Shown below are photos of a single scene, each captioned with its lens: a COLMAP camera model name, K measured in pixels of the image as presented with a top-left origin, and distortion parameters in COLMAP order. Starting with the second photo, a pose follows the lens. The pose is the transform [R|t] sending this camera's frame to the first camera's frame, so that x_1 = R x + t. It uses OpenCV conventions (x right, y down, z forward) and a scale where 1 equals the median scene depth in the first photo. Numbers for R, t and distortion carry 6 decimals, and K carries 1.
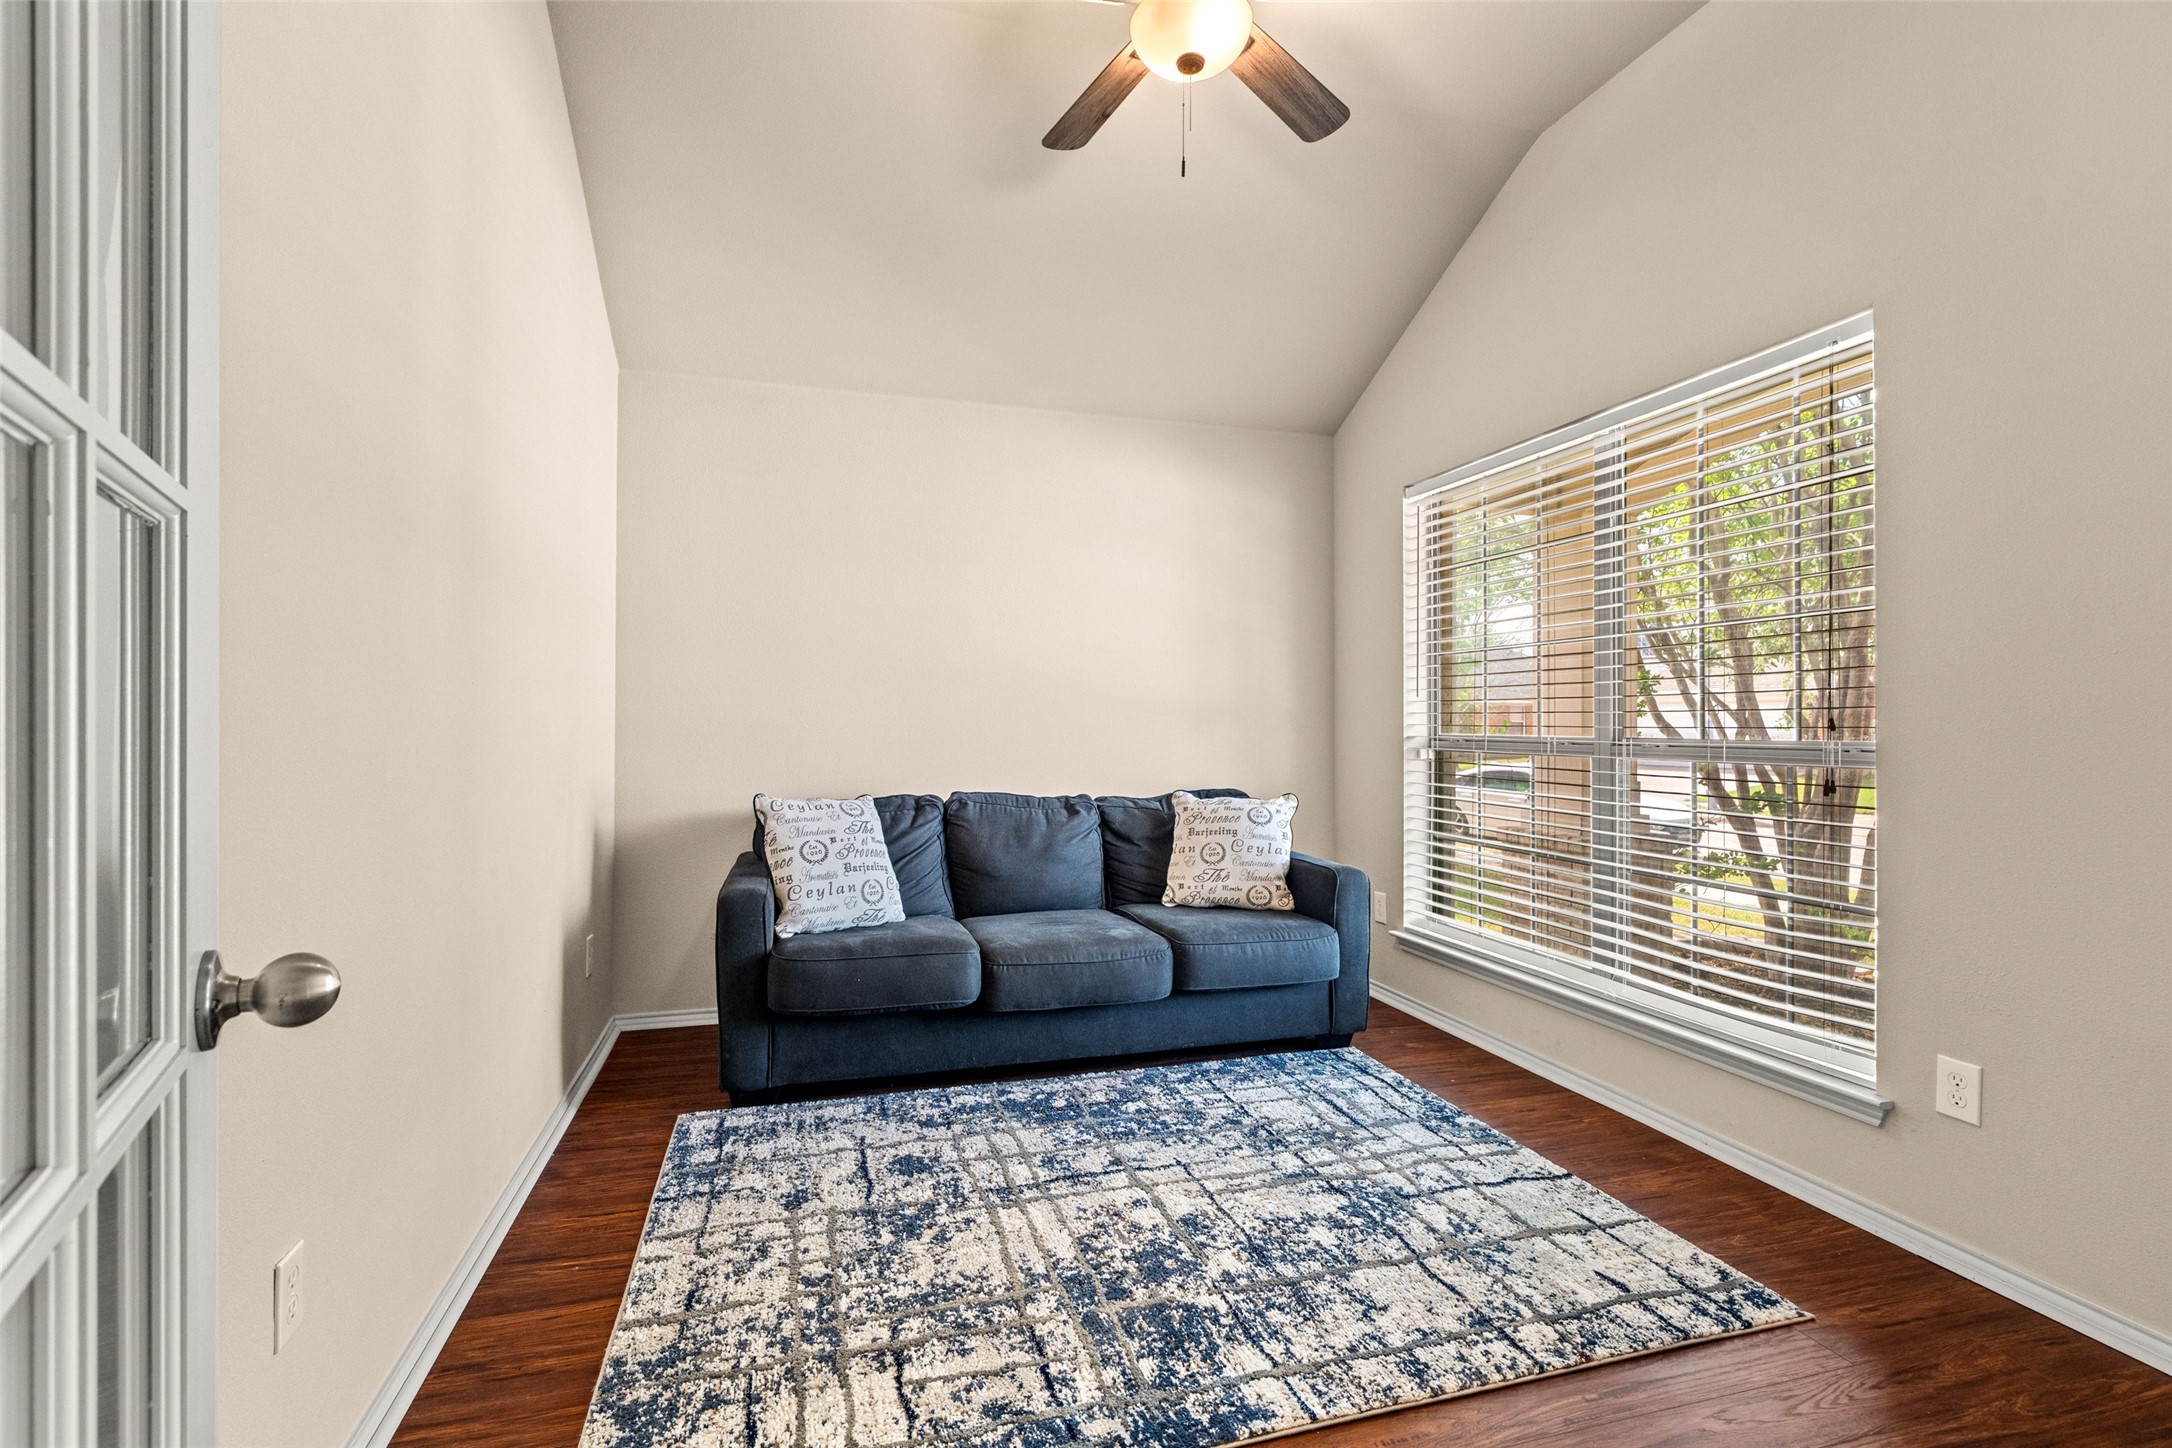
lens RADIAL K [[986.1, 0, 1089.5], [0, 986.1, 717.2], [0, 0, 1]] dist [-0.002291, -0.002052]
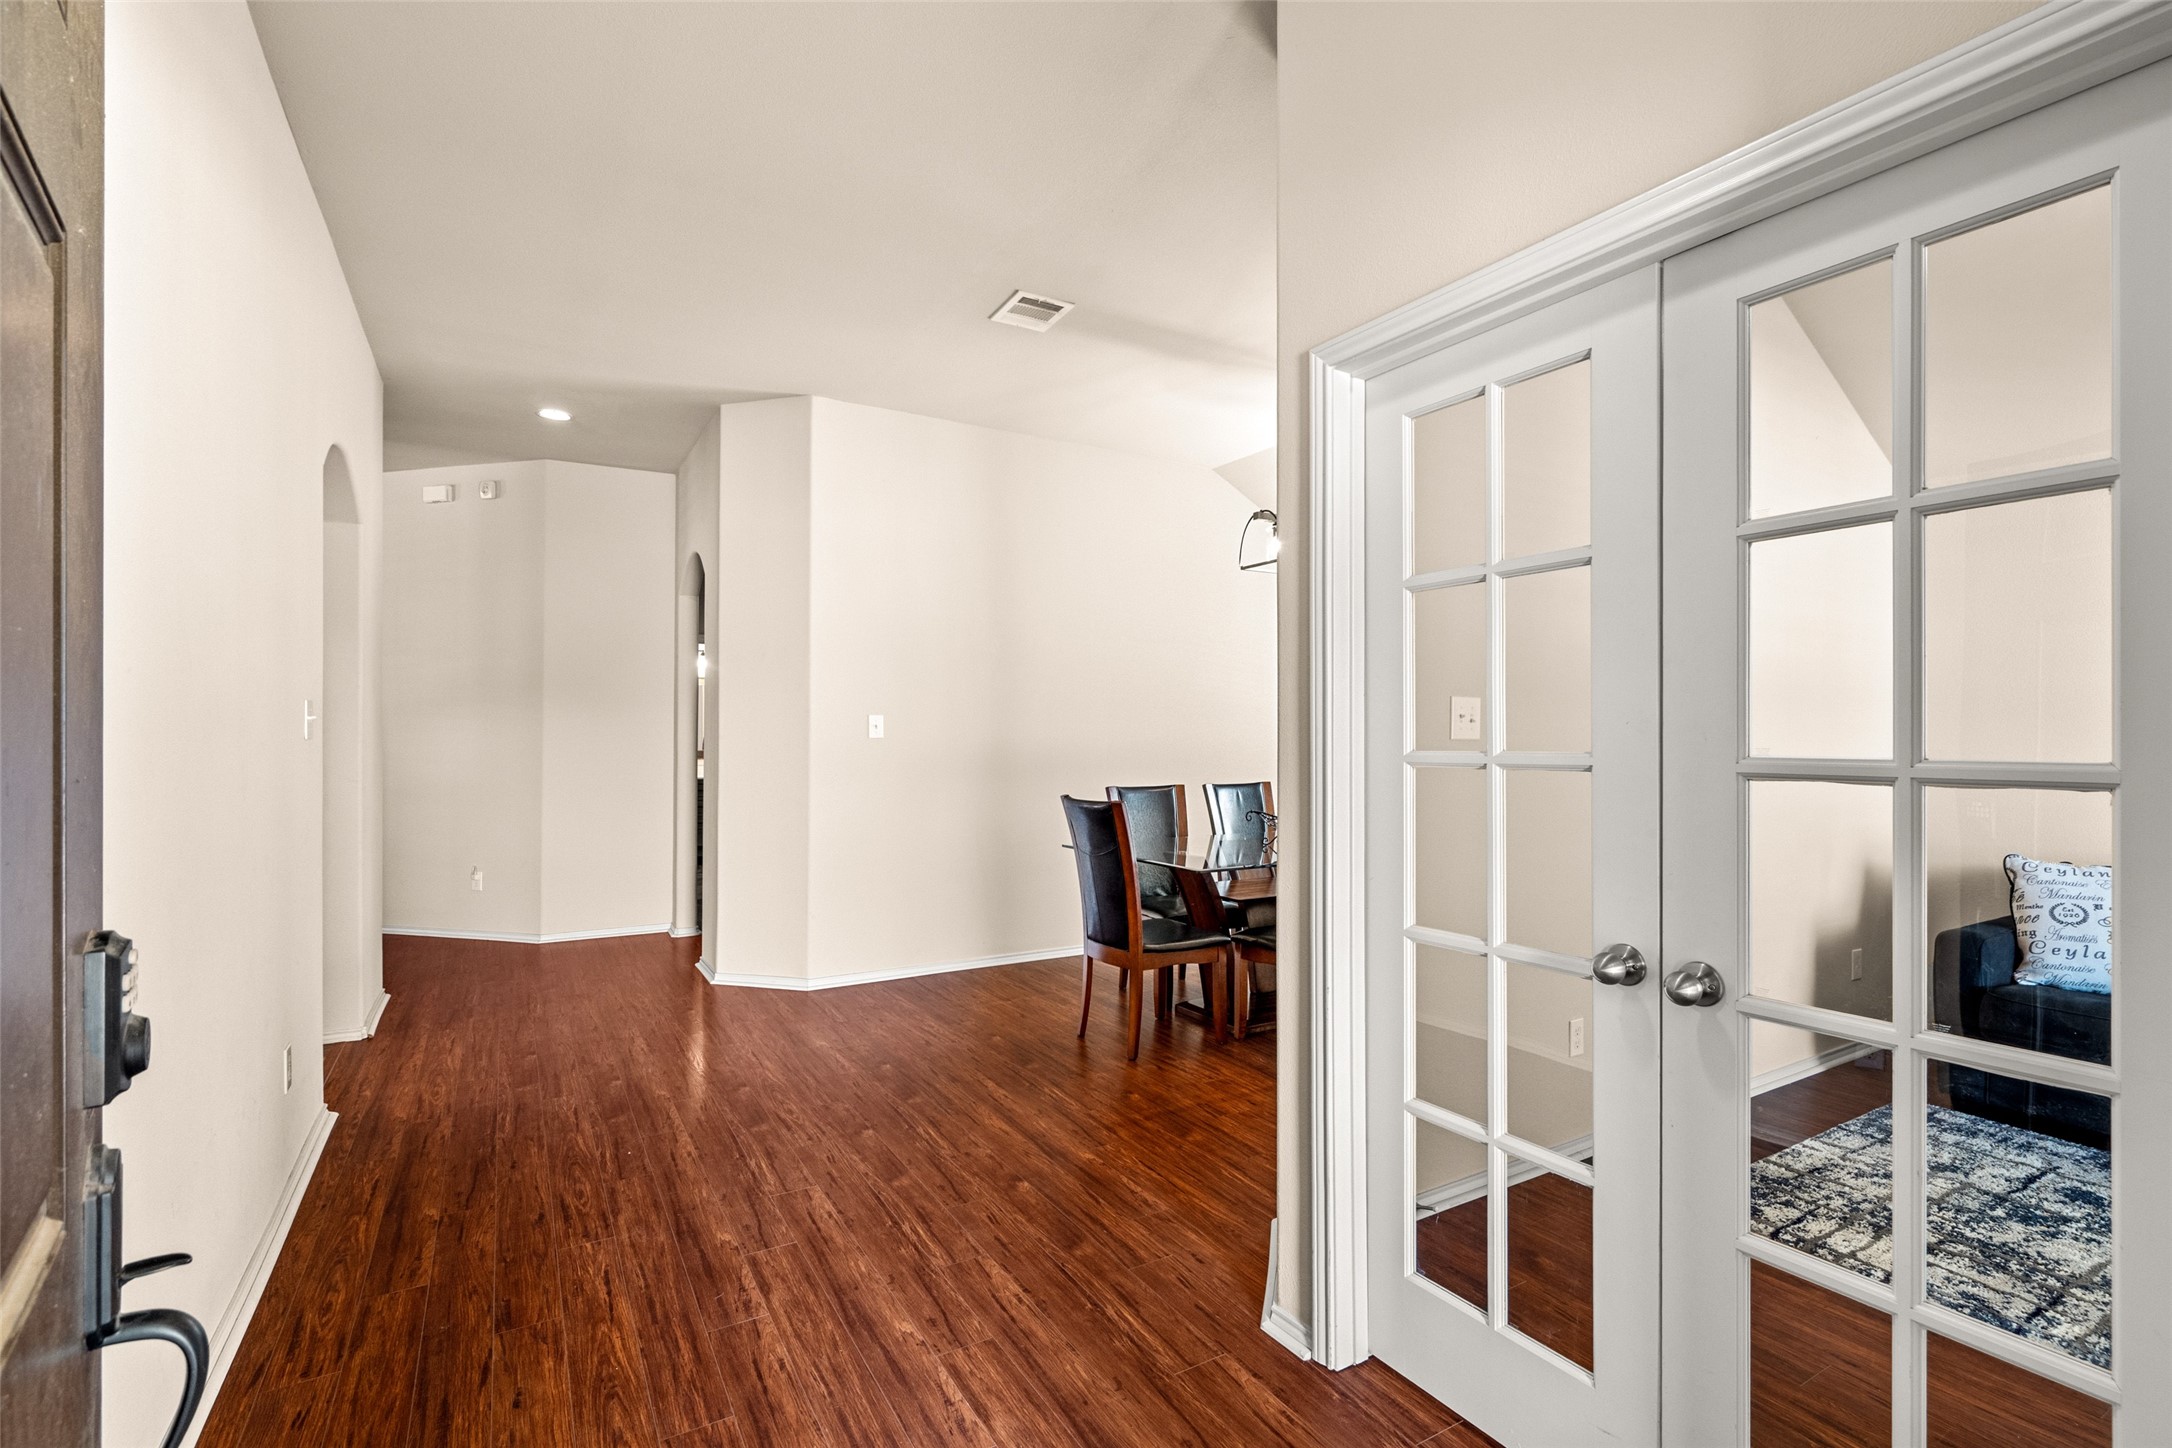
lens RADIAL K [[986.1, 0, 1066.8], [0, 986.1, 727.6], [0, 0, 1]] dist [-0.002291, -0.002052]
pose [[0.243024, -0.005355, -0.970005, 0.644426], [0.000397, 0.999985, -0.005422, -0.080205], [0.970020, 0.000933, 0.243023, -0.416127]]
